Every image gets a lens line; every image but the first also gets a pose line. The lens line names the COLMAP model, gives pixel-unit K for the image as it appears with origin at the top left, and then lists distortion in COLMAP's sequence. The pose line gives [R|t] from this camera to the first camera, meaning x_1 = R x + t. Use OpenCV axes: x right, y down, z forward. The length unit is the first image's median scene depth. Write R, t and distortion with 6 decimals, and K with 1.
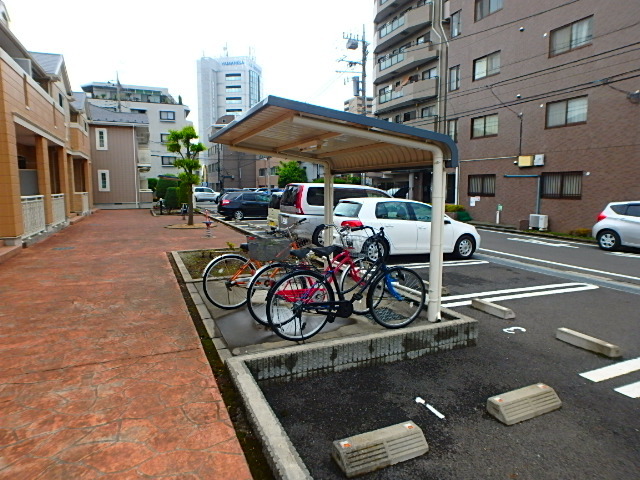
lens RADIAL K [[395.7, 0, 317.6], [0, 395.7, 228.9], [0, 0, 1]] dist [-0.034081, 0.026791]
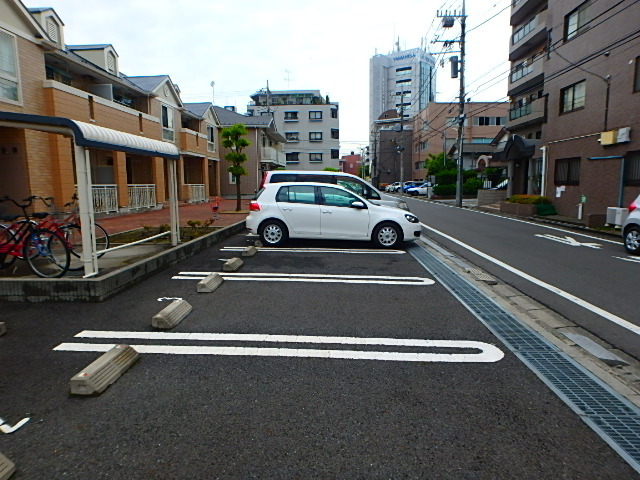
lens RADIAL K [[395.7, 0, 317.6], [0, 395.7, 228.9], [0, 0, 1]] dist [-0.034081, 0.026791]
pose [[0.902297, 0.040072, -0.429249, 0.223132], [-0.034793, 0.999192, 0.020142, 0.006234], [0.429709, -0.003239, 0.902962, 0.039333]]
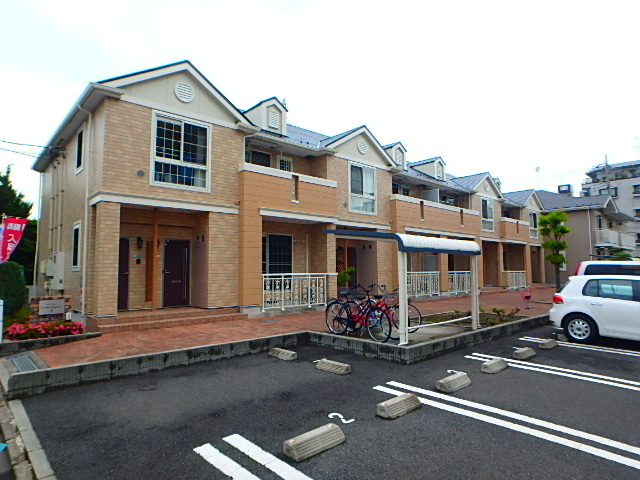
lens RADIAL K [[391.3, 0, 332.6], [0, 391.3, 240.2], [0, 0, 1]] dist [-0.004672, -0.000171]
pose [[0.361750, -0.070011, -0.929643, 0.269390], [-0.096004, 0.989077, -0.111844, 0.002157], [0.927319, 0.129709, 0.351077, 0.021496]]
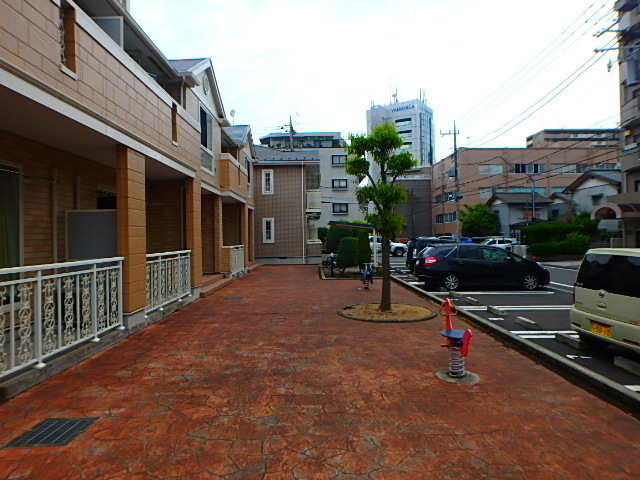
lens RADIAL K [[406.1, 0, 320.0], [0, 406.1, 240.0], [0, 0, 1]] dist [-0.030505, 0.000519]
pose [[0.919649, -0.010874, -0.392592, -0.112244], [-0.026413, 0.995641, -0.089451, -0.030499], [0.391853, 0.092633, 0.915353, 0.275285]]
